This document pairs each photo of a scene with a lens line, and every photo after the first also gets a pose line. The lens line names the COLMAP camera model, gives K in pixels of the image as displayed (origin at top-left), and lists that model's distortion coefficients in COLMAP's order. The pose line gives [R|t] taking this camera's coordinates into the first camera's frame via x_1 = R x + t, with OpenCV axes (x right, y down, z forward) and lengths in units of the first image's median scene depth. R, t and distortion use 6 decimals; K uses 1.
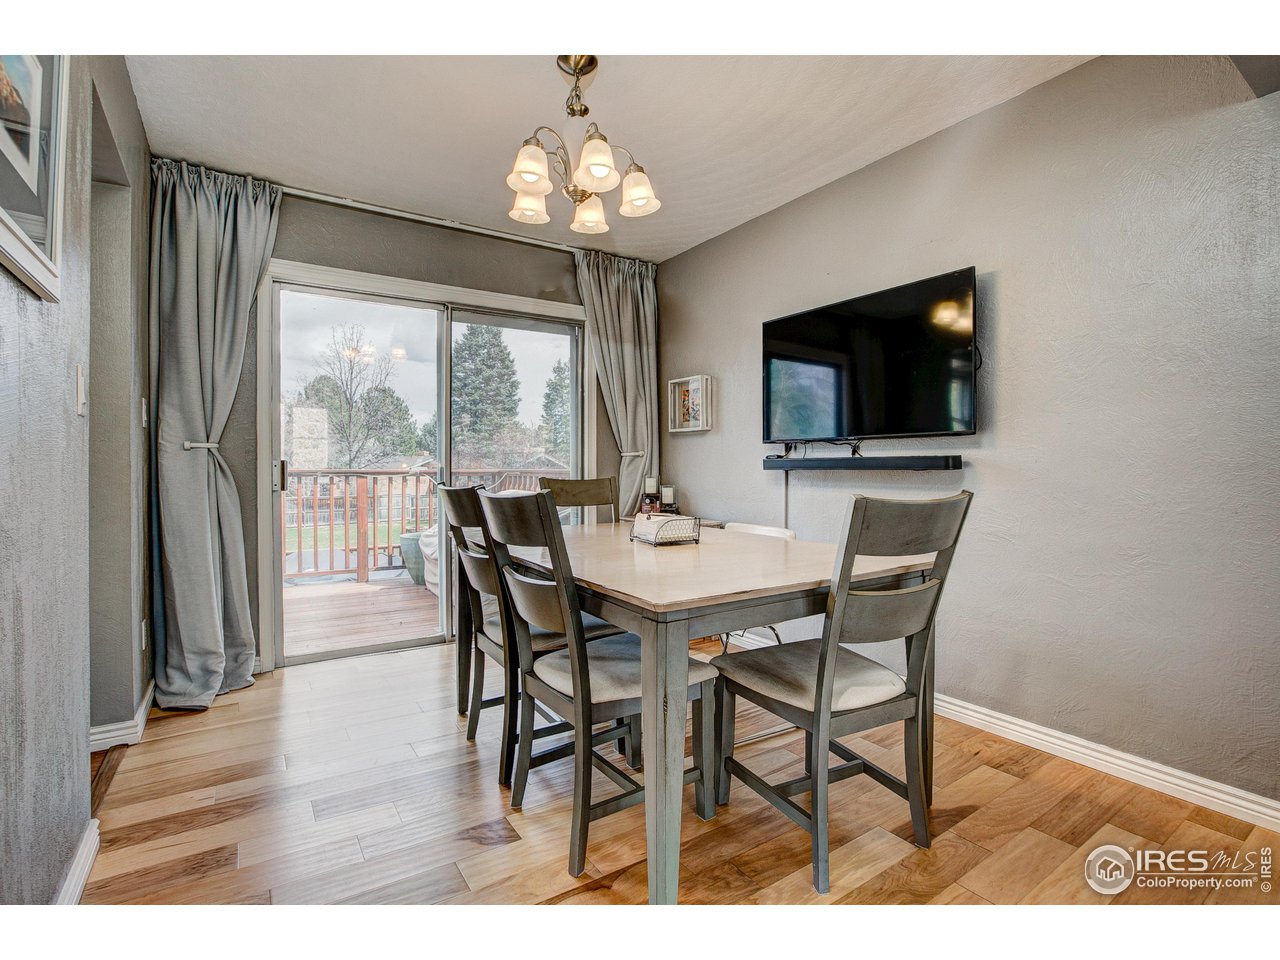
lens RADIAL K [[609.3, 0, 635.2], [0, 609.3, 475.3], [0, 0, 1]] dist [-0.000149, -0.000058]
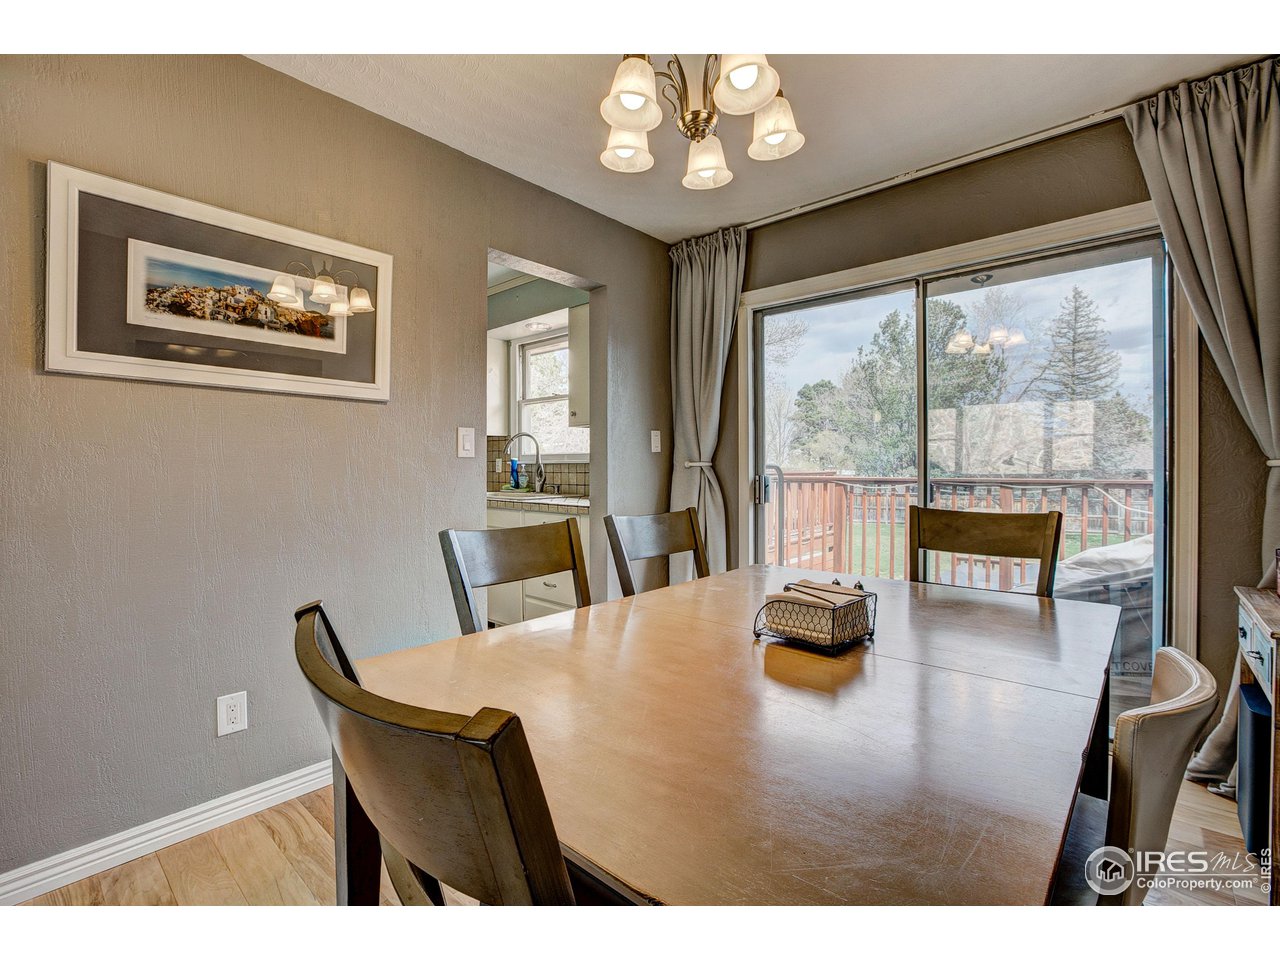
lens RADIAL K [[609.3, 0, 635.2], [0, 609.3, 475.3], [0, 0, 1]] dist [-0.000149, -0.000058]
pose [[0.279342, 0.003522, -0.960185, 0.410147], [-0.015463, 0.999880, -0.000831, -0.023145], [0.960067, 0.015079, 0.279363, 0.509815]]
